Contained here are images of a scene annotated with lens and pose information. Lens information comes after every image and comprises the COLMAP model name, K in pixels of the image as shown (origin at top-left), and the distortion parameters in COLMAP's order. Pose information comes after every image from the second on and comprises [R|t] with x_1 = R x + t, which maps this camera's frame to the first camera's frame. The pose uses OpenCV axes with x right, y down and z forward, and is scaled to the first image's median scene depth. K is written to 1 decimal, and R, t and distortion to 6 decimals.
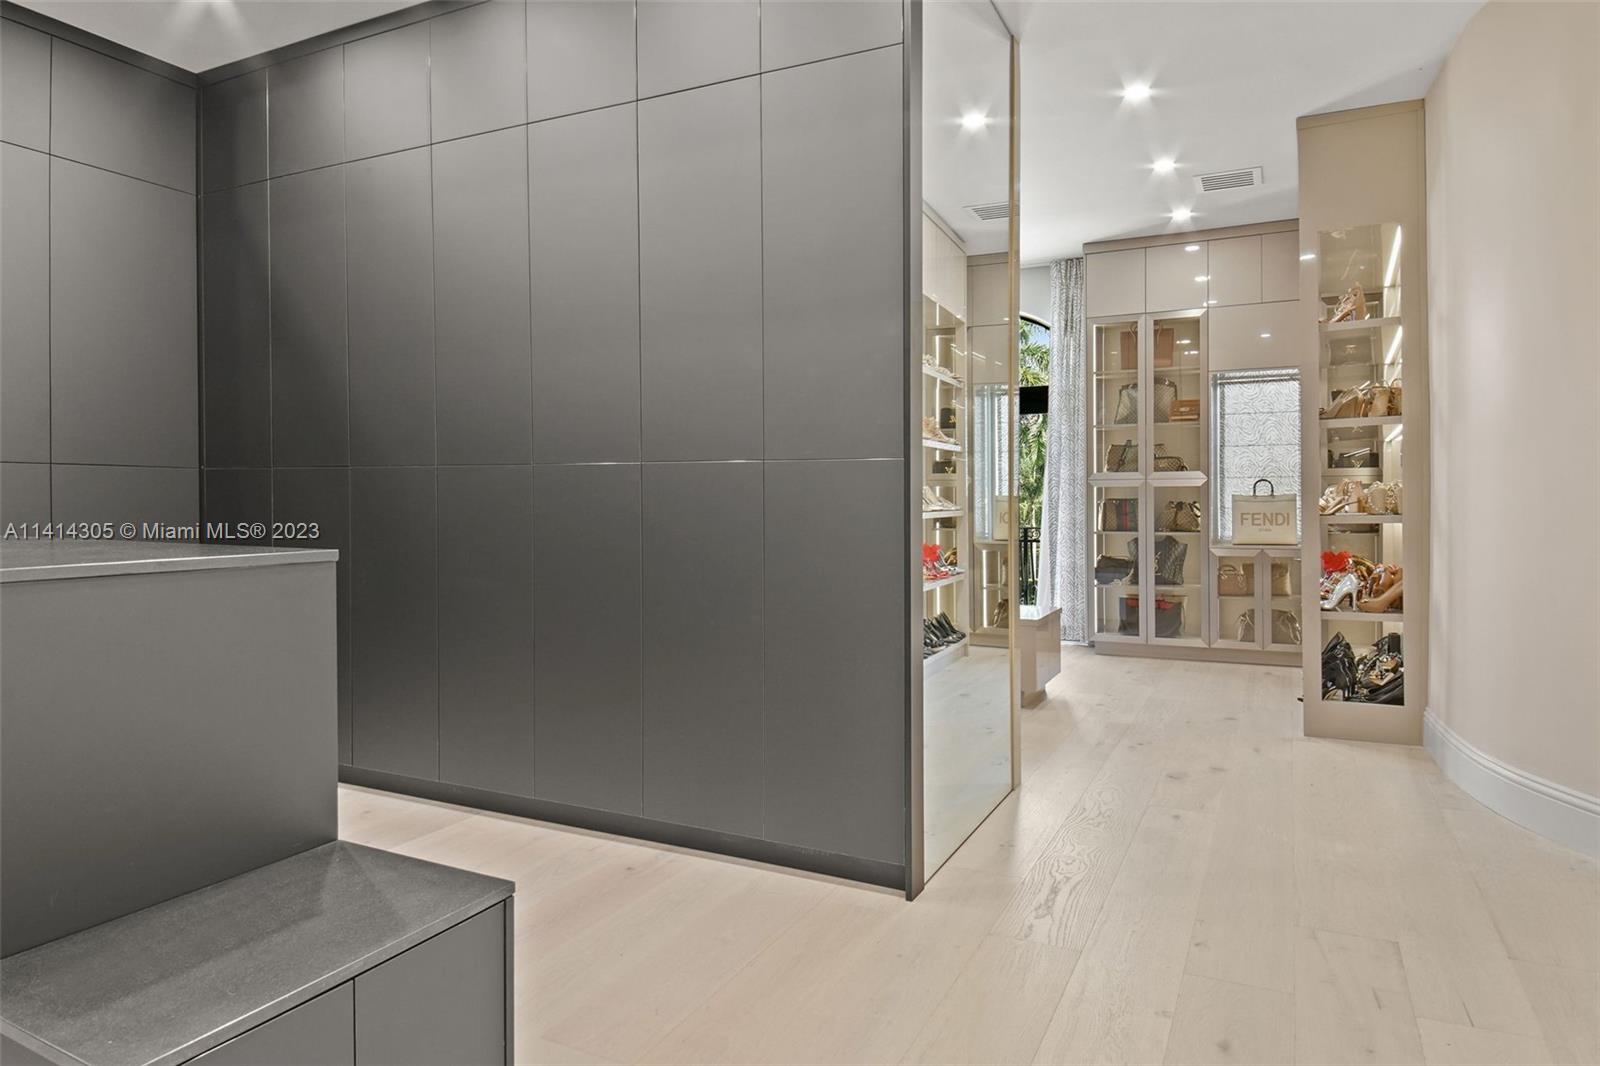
lens RADIAL K [[967.9, 0, 800.4], [0, 967.9, 501.5], [0, 0, 1]] dist [-0.001295, -0.000469]
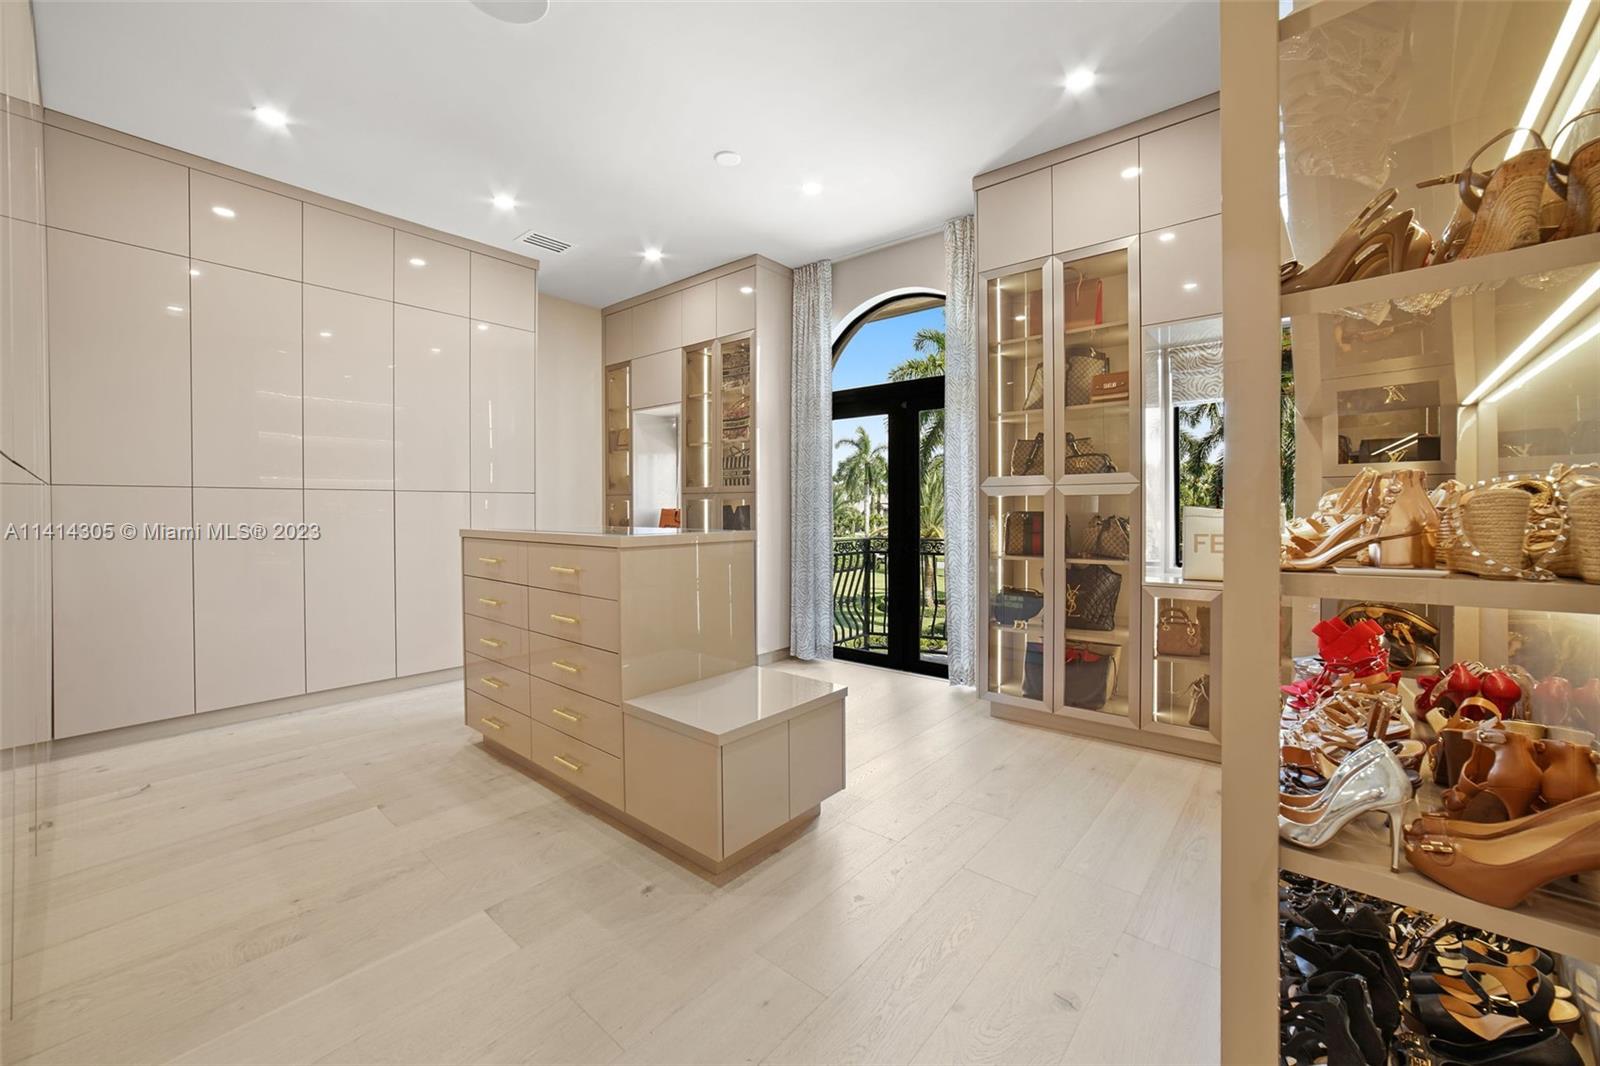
lens RADIAL K [[624.9, 0, 804.0], [0, 624.9, 509.5], [0, 0, 1]] dist [-0.053504, 0.018969]
pose [[0.970599, 0.004566, -0.240657, 0.290684], [-0.003950, 0.999988, 0.003044, -0.005263], [0.240668, -0.002004, 0.970605, 0.513944]]
